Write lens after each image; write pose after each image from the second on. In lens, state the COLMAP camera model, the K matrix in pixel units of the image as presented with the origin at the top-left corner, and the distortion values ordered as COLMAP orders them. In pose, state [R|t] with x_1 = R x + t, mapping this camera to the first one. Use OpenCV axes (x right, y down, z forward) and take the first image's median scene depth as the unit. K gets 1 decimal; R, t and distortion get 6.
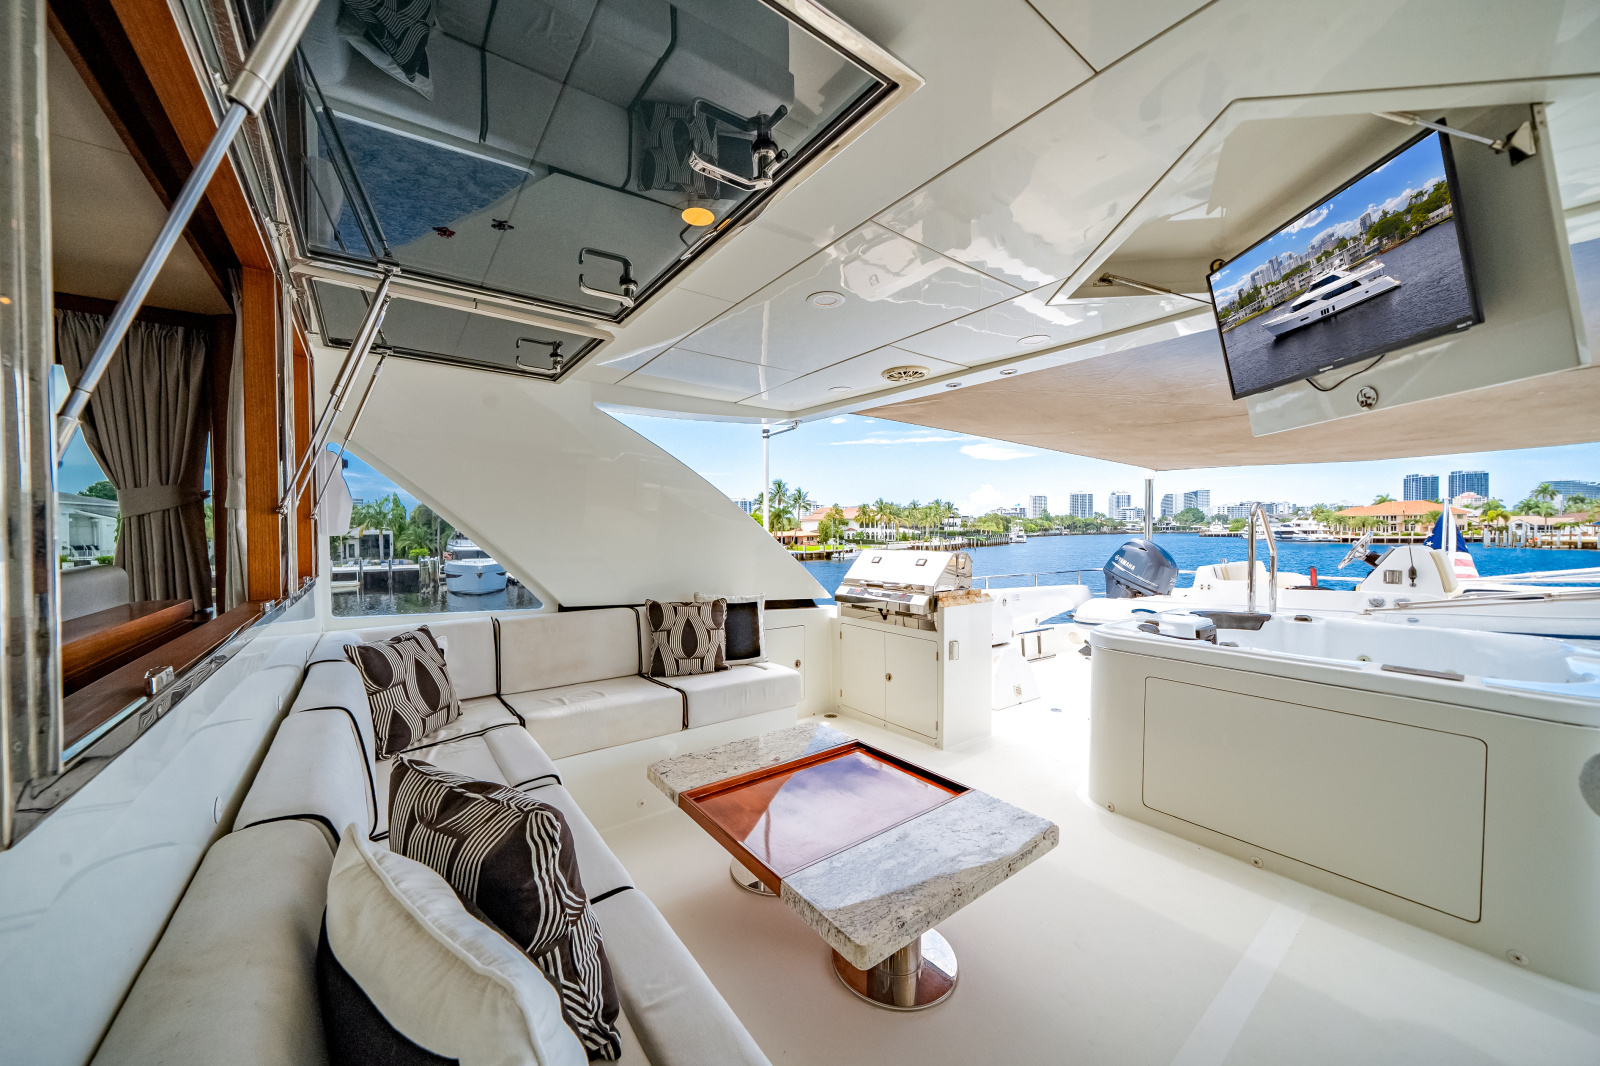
lens RADIAL K [[580.7, 0, 800.0], [0, 580.7, 533.0], [0, 0, 1]] dist [-0.000045, -0.000057]
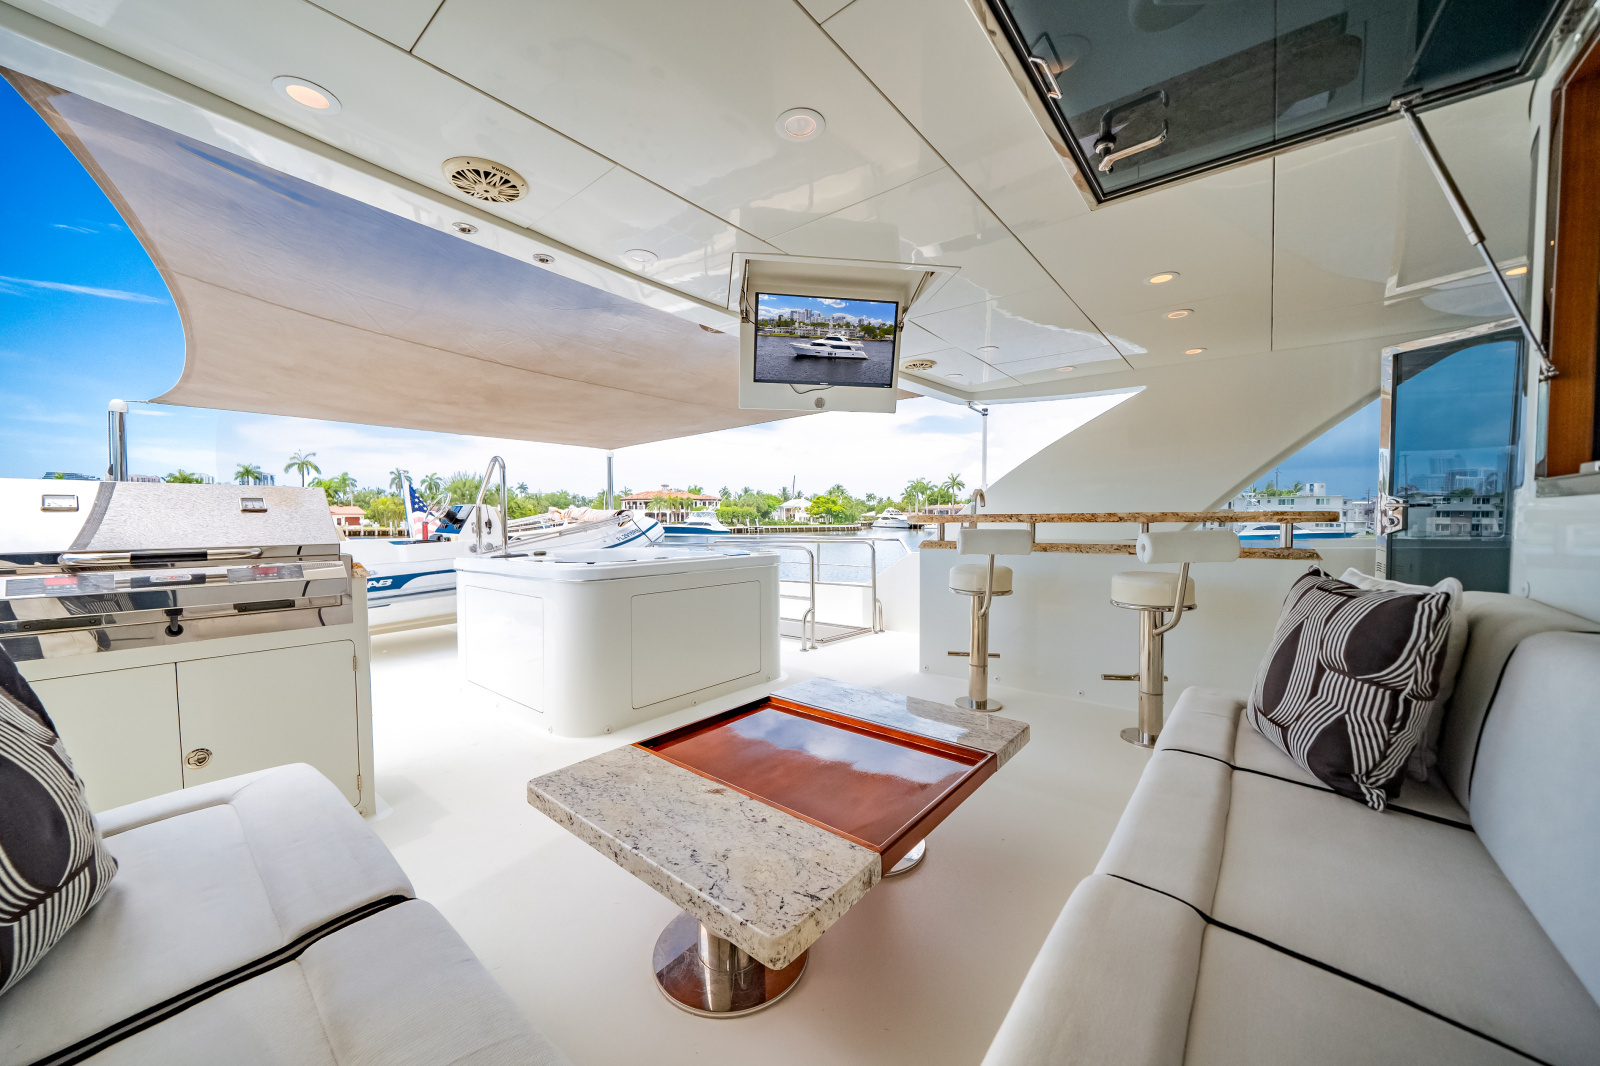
lens RADIAL K [[580.7, 0, 800.0], [0, 580.7, 533.0], [0, 0, 1]] dist [-0.000045, -0.000057]
pose [[-0.220635, -0.029515, 0.974910, -0.937502], [0.005645, 0.999487, 0.031537, 0.143193], [-0.975340, 0.012461, -0.220355, 1.512324]]
